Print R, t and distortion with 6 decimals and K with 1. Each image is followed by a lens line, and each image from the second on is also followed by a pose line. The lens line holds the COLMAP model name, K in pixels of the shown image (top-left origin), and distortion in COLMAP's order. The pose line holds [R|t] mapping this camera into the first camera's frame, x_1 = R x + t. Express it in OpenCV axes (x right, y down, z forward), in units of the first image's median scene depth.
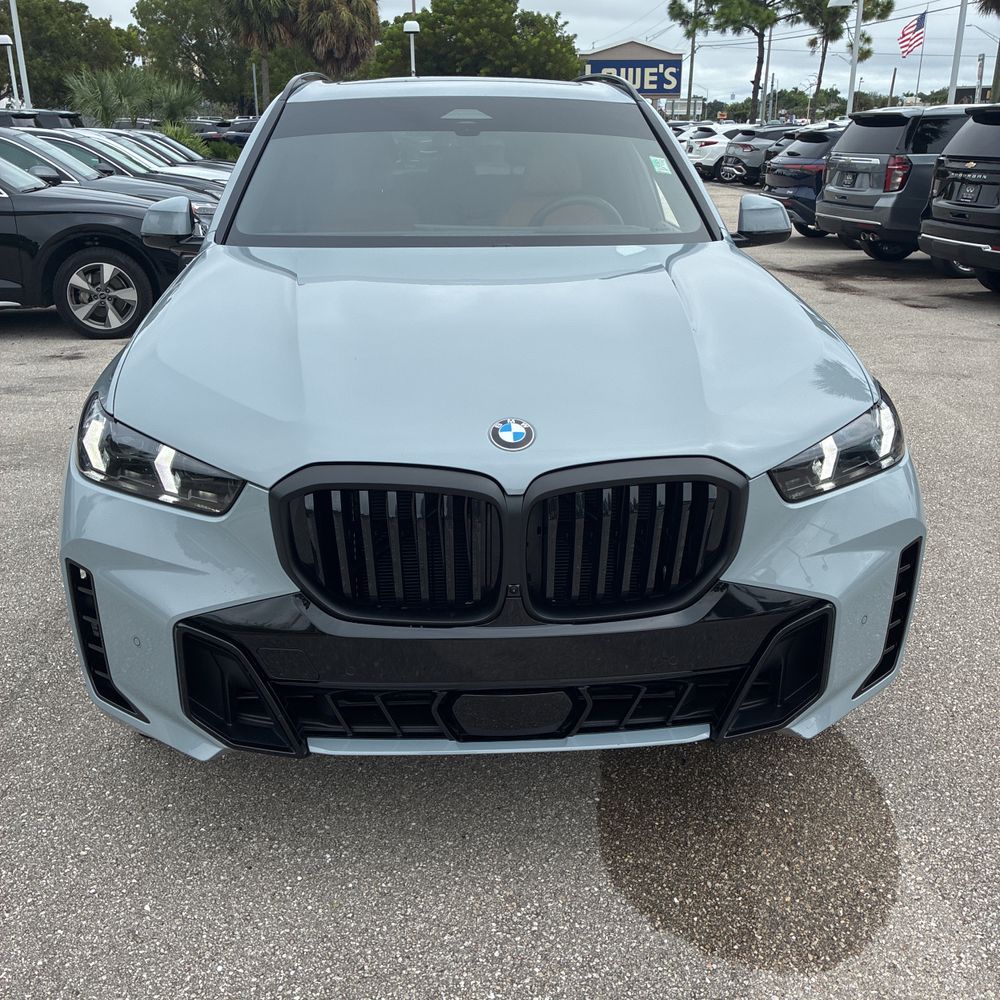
lens RADIAL K [[1012.0, 0, 493.1], [0, 1012.0, 511.9], [0, 0, 1]] dist [0.033631, -0.031873]
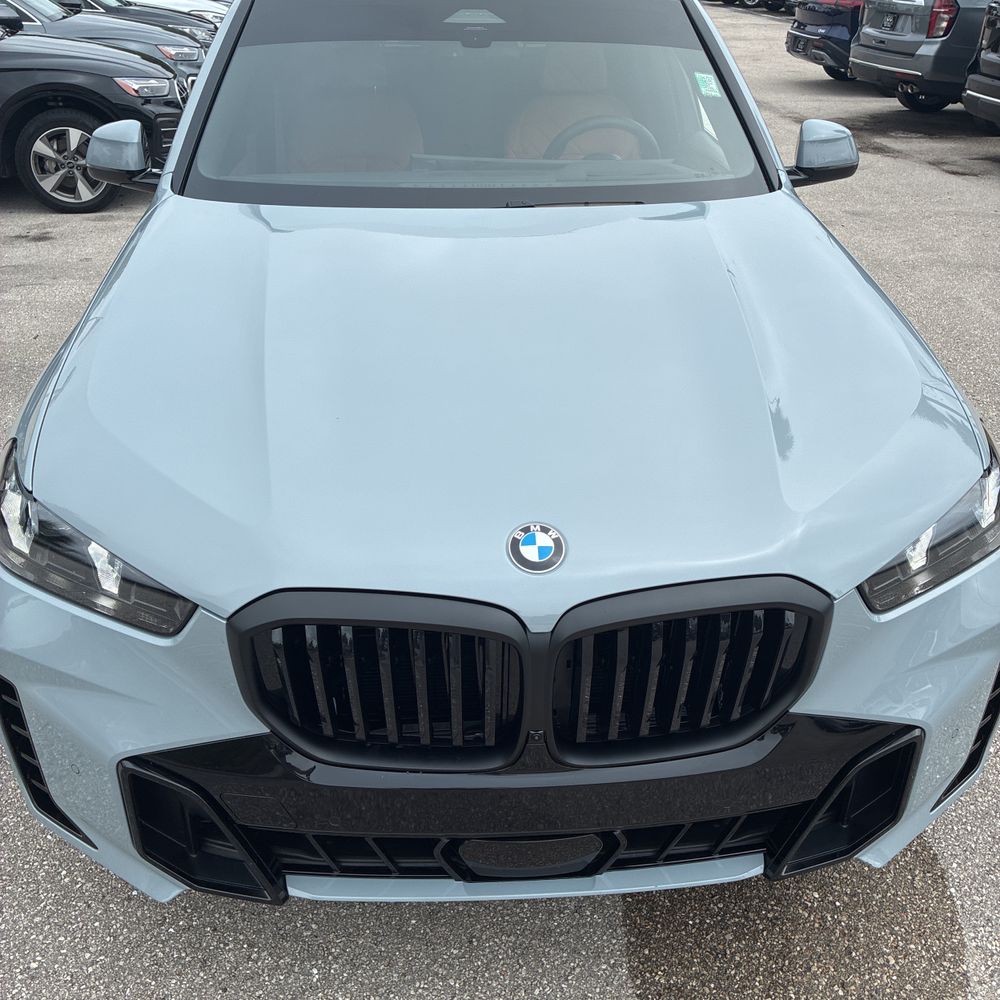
lens RADIAL K [[1012.1, 0, 498.4], [0, 1012.1, 496.8], [0, 0, 1]] dist [0.040715, -0.044240]
pose [[0.999959, 0.007537, 0.005051, -0.012152], [-0.008183, 0.989628, 0.143421, -0.183015], [-0.003918, -0.143457, 0.989649, 0.185081]]
